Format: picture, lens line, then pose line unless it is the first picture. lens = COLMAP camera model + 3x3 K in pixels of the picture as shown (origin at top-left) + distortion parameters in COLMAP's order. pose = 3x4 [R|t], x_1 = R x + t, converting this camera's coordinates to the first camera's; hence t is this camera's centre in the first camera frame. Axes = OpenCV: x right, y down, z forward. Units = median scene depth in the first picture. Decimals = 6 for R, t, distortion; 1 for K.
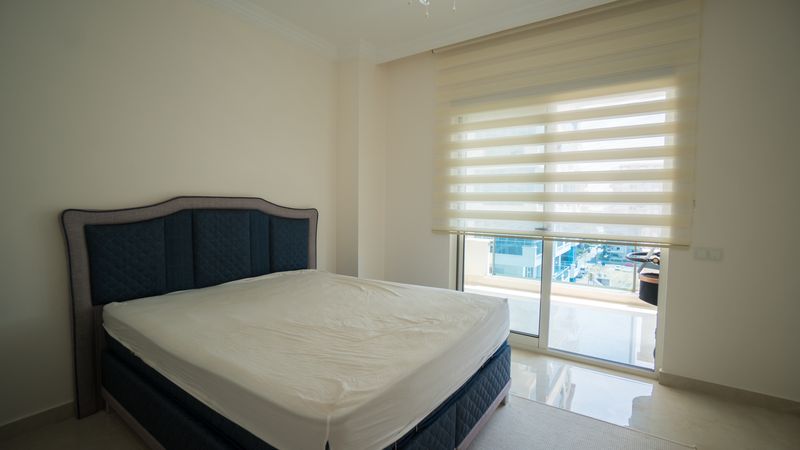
lens RADIAL K [[356.6, 0, 400.8], [0, 356.6, 223.1], [0, 0, 1]] dist [-0.041760, 0.013312]
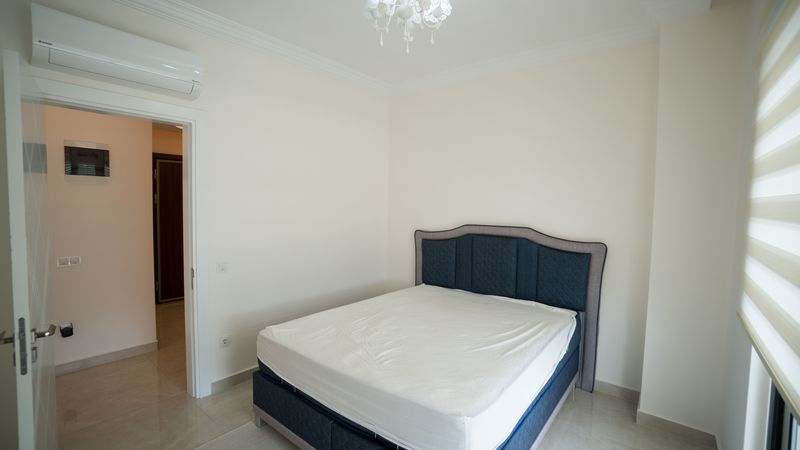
lens RADIAL K [[356.6, 0, 400.8], [0, 356.6, 225.2], [0, 0, 1]] dist [-0.041760, 0.013312]
pose [[-0.064660, 0.049582, -0.996675, 0.732890], [-0.061236, 0.996686, 0.053556, -0.118973], [0.996027, 0.064495, -0.061410, 0.732292]]
